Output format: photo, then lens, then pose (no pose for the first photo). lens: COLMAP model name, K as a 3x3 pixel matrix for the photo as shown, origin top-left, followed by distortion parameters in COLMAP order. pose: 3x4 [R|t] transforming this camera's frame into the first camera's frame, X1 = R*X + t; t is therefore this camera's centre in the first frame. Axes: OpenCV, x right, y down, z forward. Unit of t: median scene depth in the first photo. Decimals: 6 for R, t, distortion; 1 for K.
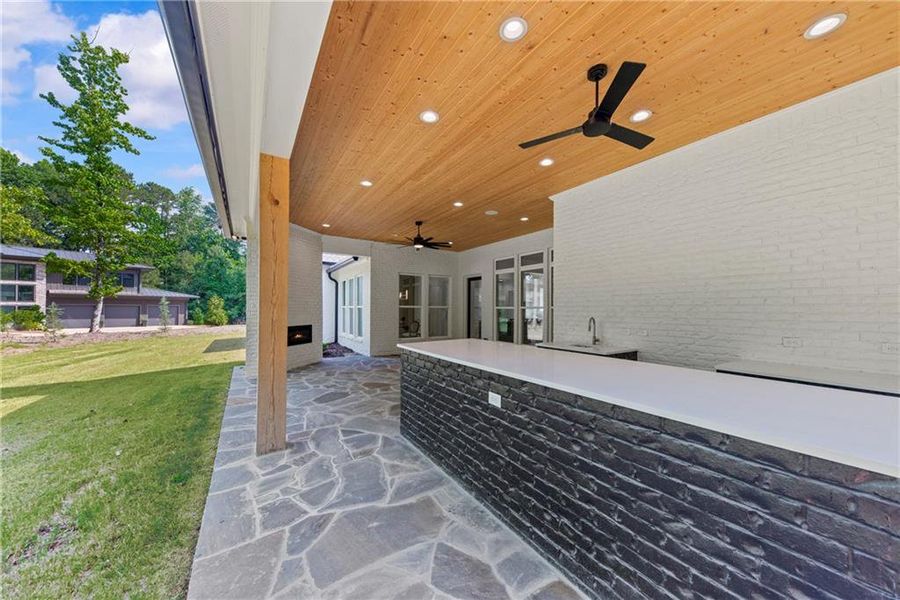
lens RADIAL K [[307.9, 0, 455.5], [0, 307.9, 301.5], [0, 0, 1]] dist [0.009501, -0.000102]
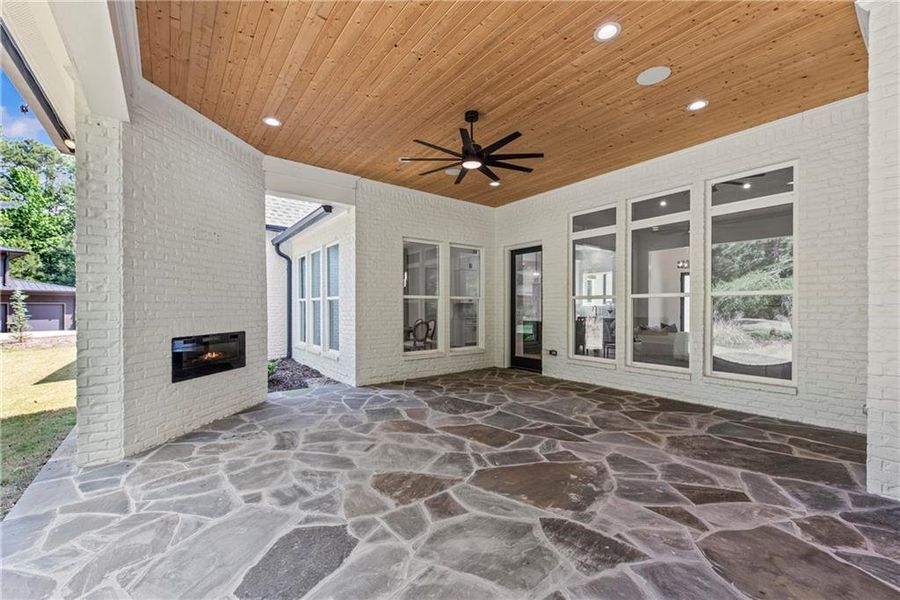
lens RADIAL K [[365.4, 0, 450.3], [0, 365.4, 303.3], [0, 0, 1]] dist [0.000461, -0.000181]
pose [[0.998304, -0.006667, 0.057830, -0.139592], [0.005921, 0.999897, 0.013054, 0.020781], [-0.057911, -0.012690, 0.998241, 0.325750]]
